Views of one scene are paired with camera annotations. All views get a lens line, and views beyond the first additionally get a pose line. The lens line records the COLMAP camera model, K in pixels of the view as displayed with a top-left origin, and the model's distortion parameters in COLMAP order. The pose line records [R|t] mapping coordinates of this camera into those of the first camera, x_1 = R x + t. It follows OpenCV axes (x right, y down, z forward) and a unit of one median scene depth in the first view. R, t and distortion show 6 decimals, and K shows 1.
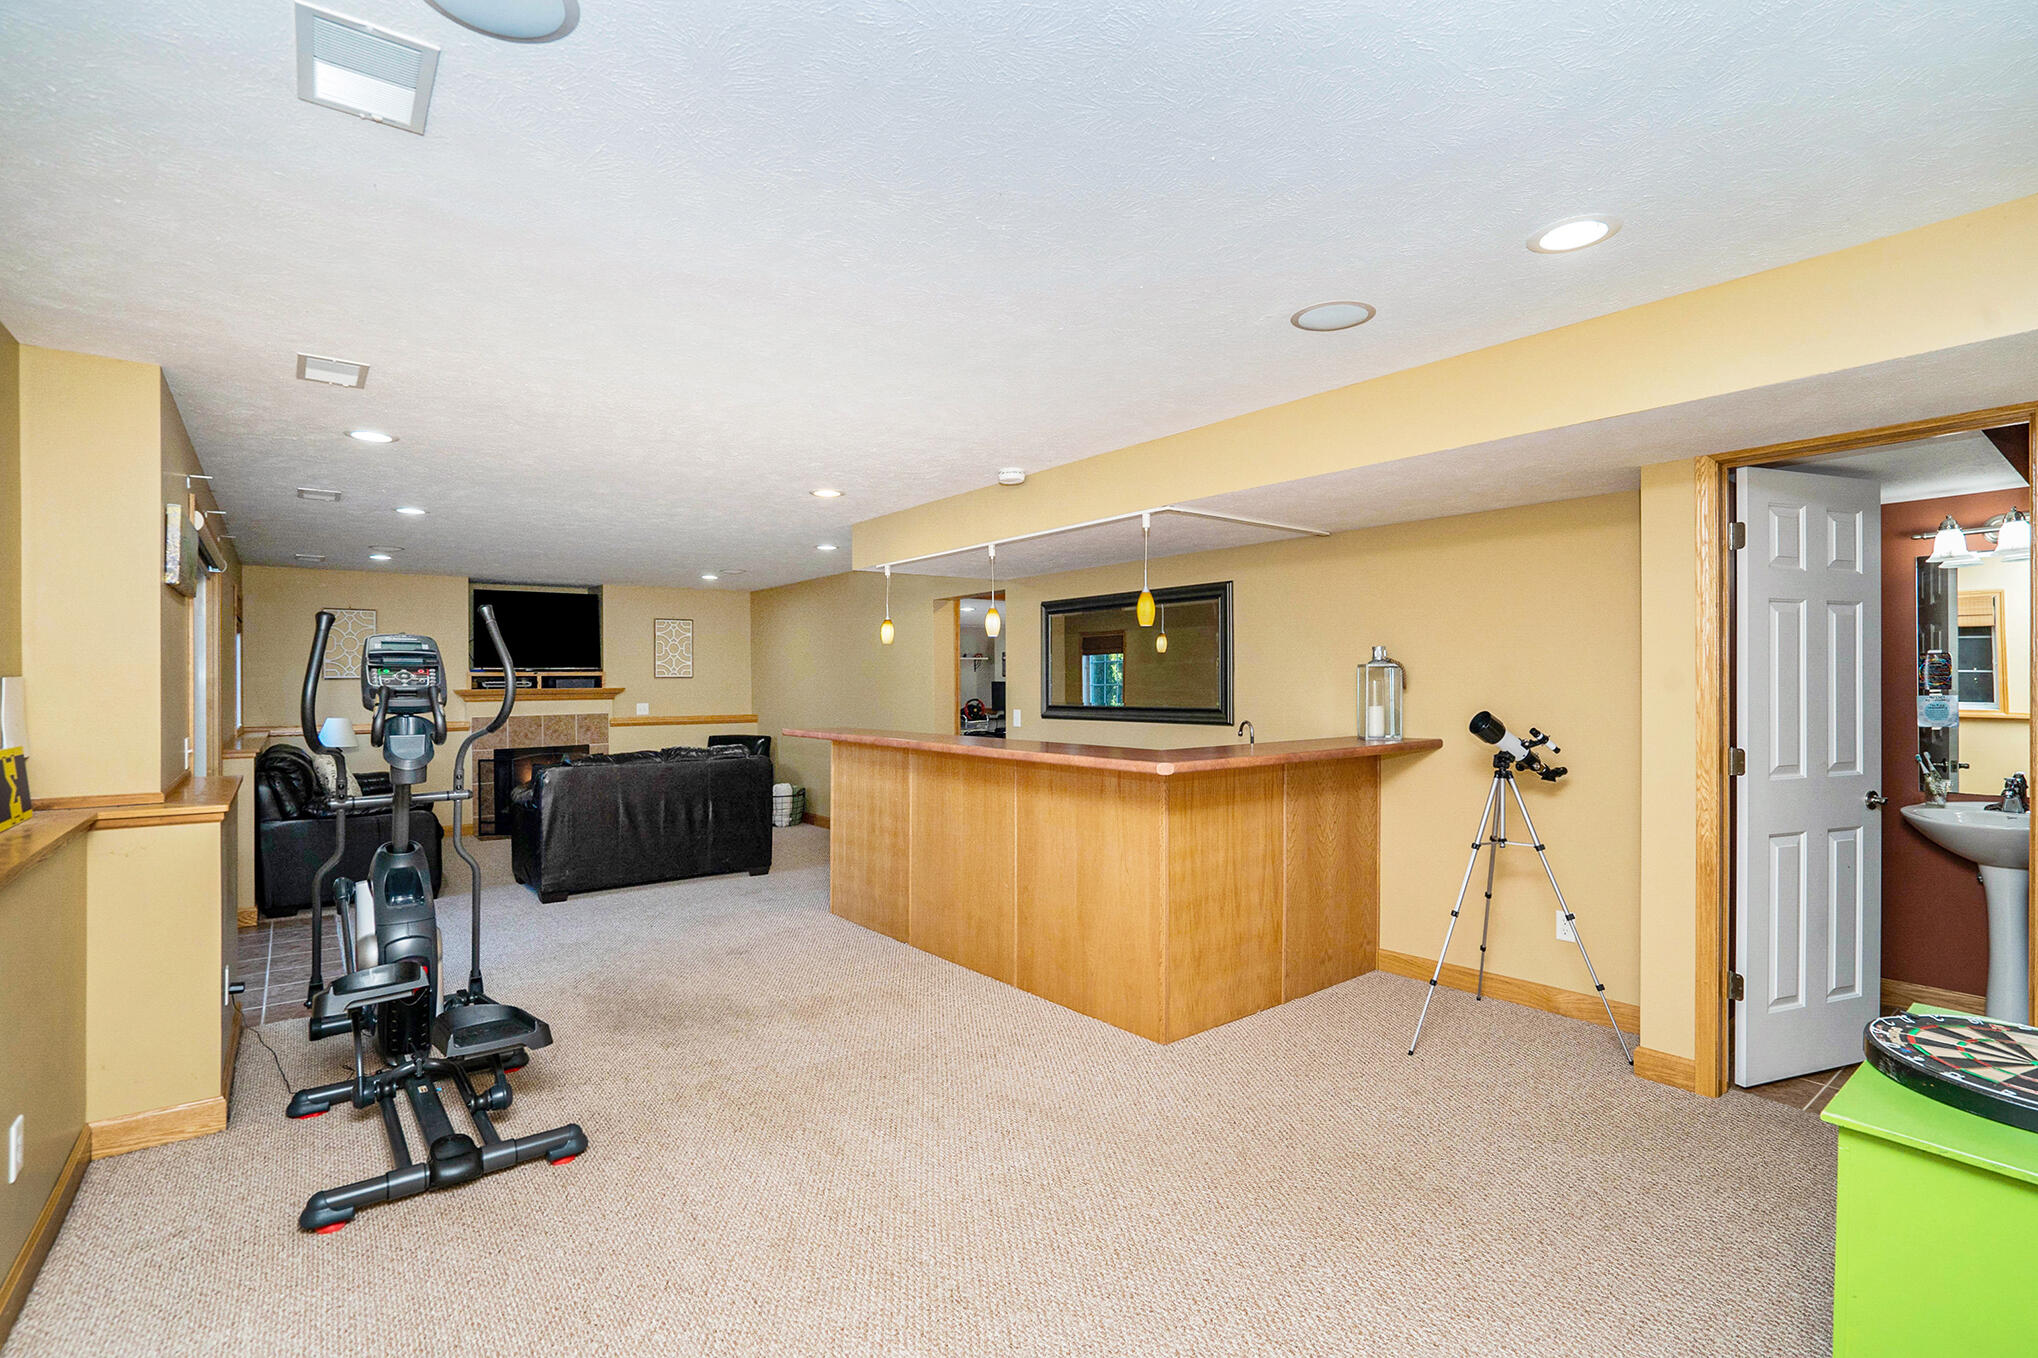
lens RADIAL K [[928.1, 0, 1034.2], [0, 928.1, 673.9], [0, 0, 1]] dist [0.002300, 0.000189]
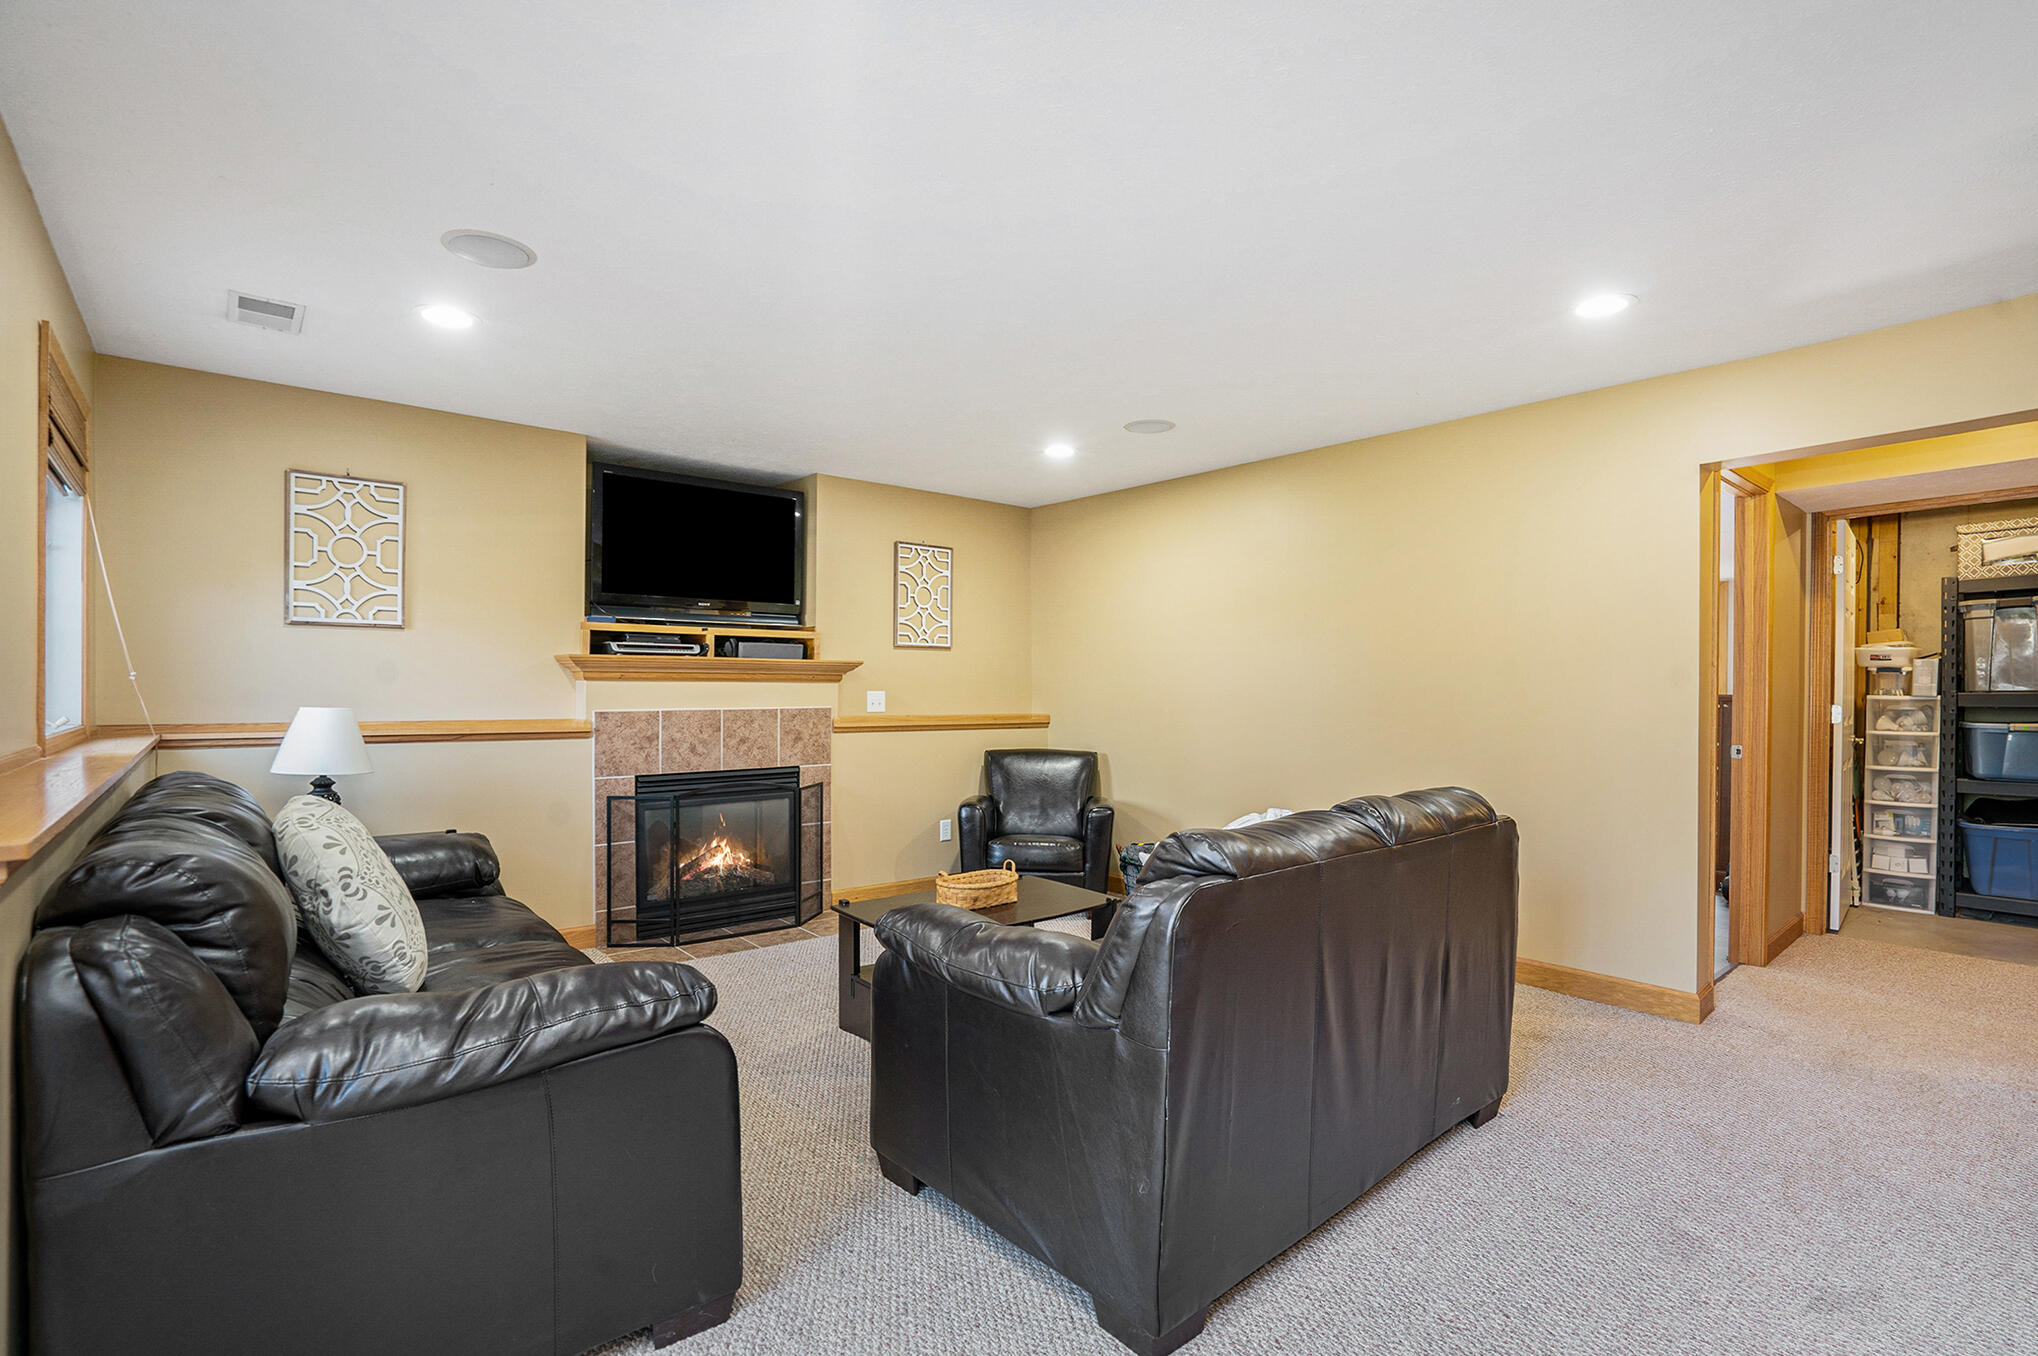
lens RADIAL K [[928.1, 0, 1005.1], [0, 928.1, 692.4], [0, 0, 1]] dist [0.002300, 0.000189]
pose [[0.999636, 0.012512, 0.023890, -0.378868], [-0.012585, 0.999917, 0.002926, 0.031355], [-0.023852, -0.003226, 0.999710, 0.474085]]
